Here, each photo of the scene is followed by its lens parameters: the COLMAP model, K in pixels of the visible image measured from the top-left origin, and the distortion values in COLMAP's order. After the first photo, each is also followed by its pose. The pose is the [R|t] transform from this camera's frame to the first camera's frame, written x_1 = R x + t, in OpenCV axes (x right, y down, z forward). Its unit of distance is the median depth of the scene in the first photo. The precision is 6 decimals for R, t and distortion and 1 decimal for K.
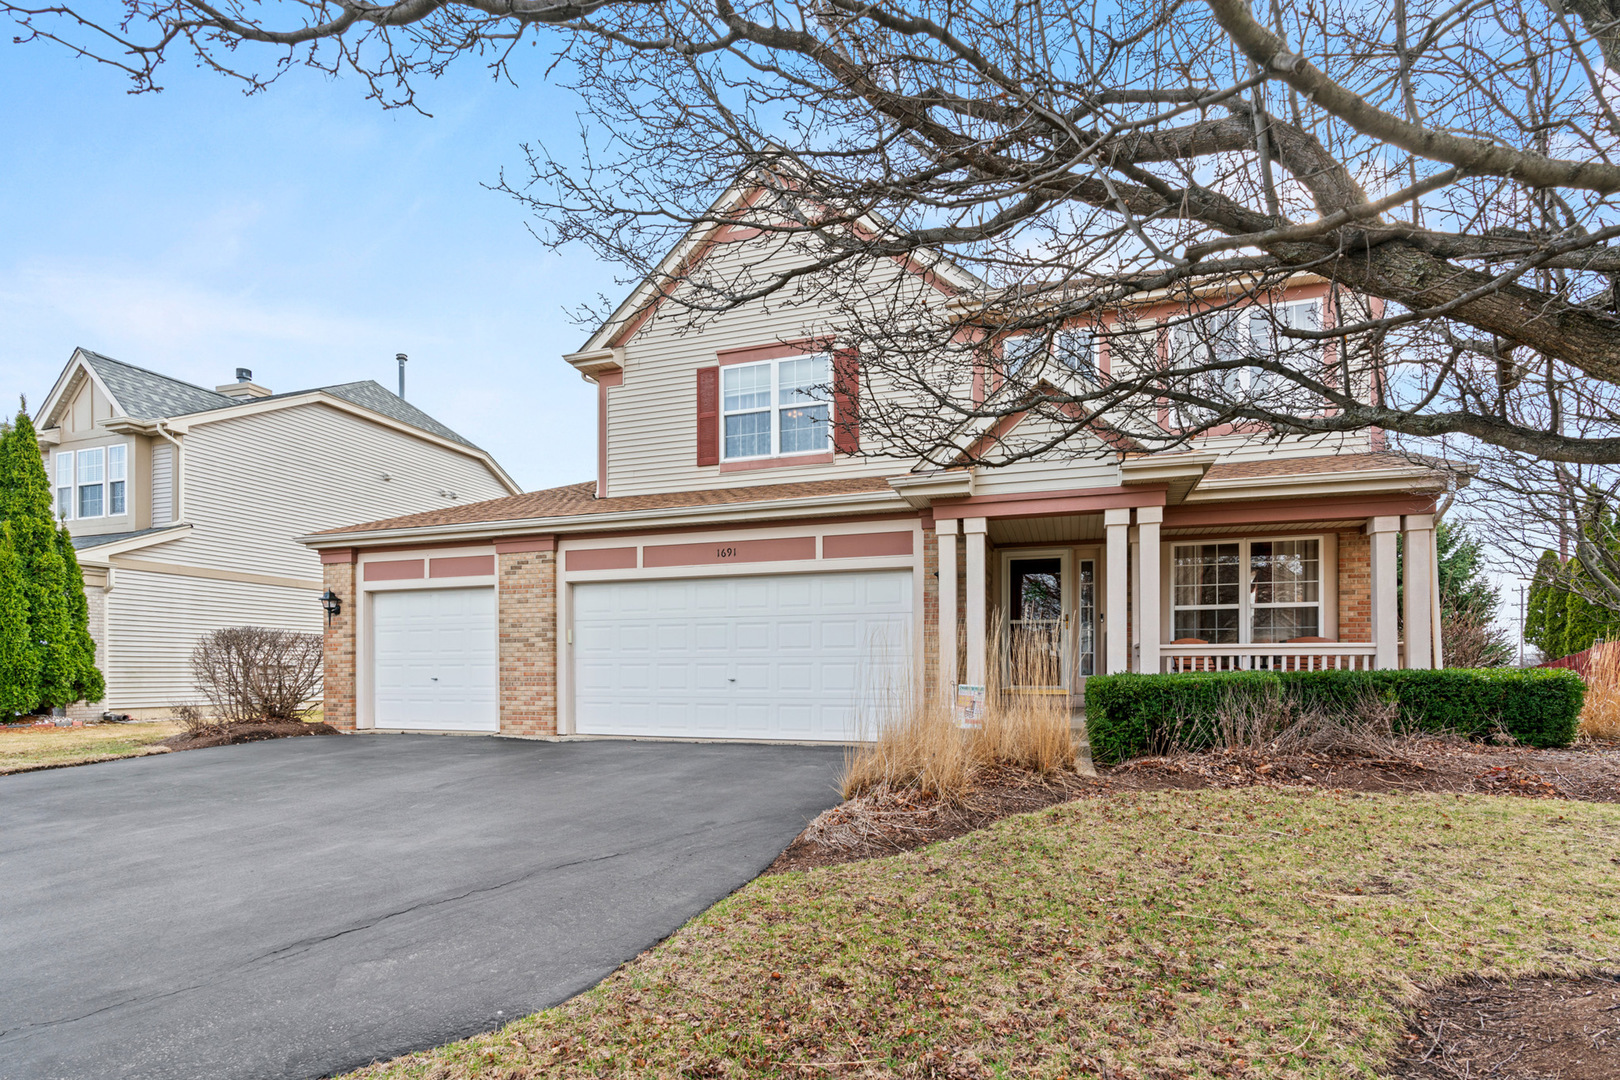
lens RADIAL K [[735.4, 0, 859.2], [0, 735.4, 619.1], [0, 0, 1]] dist [0.000732, 0.000499]
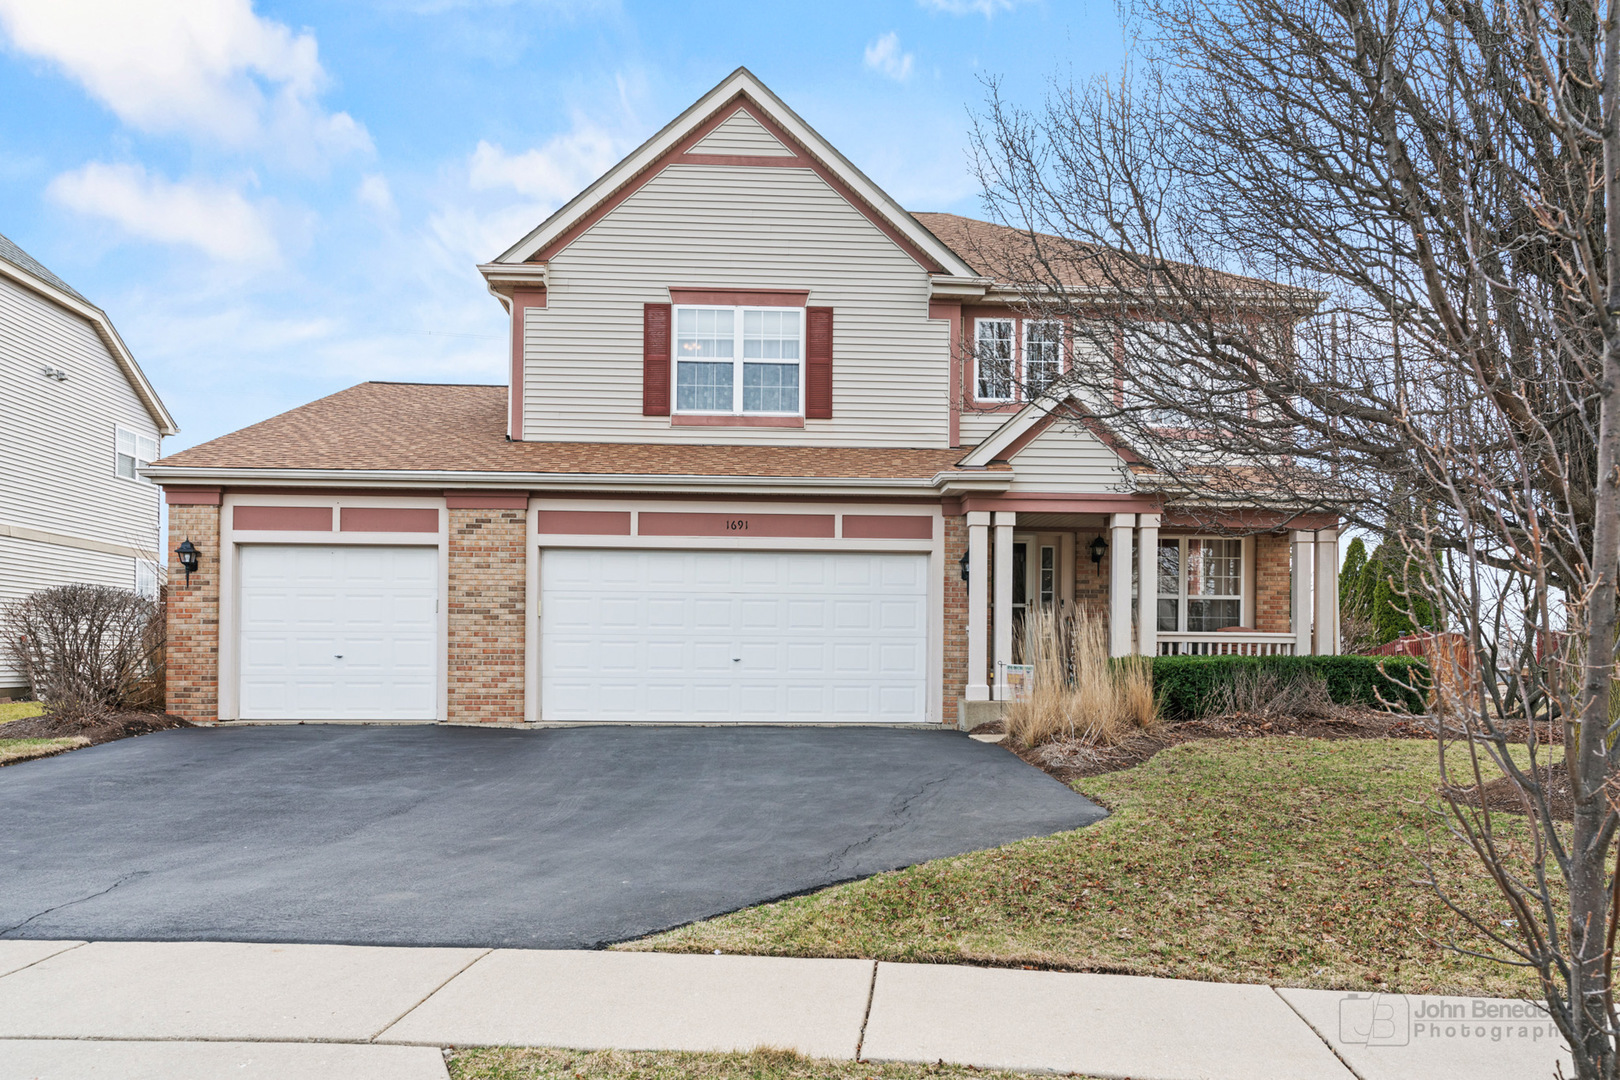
lens RADIAL K [[1226.7, 0, 808.9], [0, 1226.7, 541.0], [0, 0, 1]] dist [0.017428, 0.003980]
pose [[0.930124, 0.044774, 0.364505, -0.630883], [-0.035225, 0.998841, -0.032807, -0.020122], [-0.365551, 0.017675, 0.930623, -0.475723]]
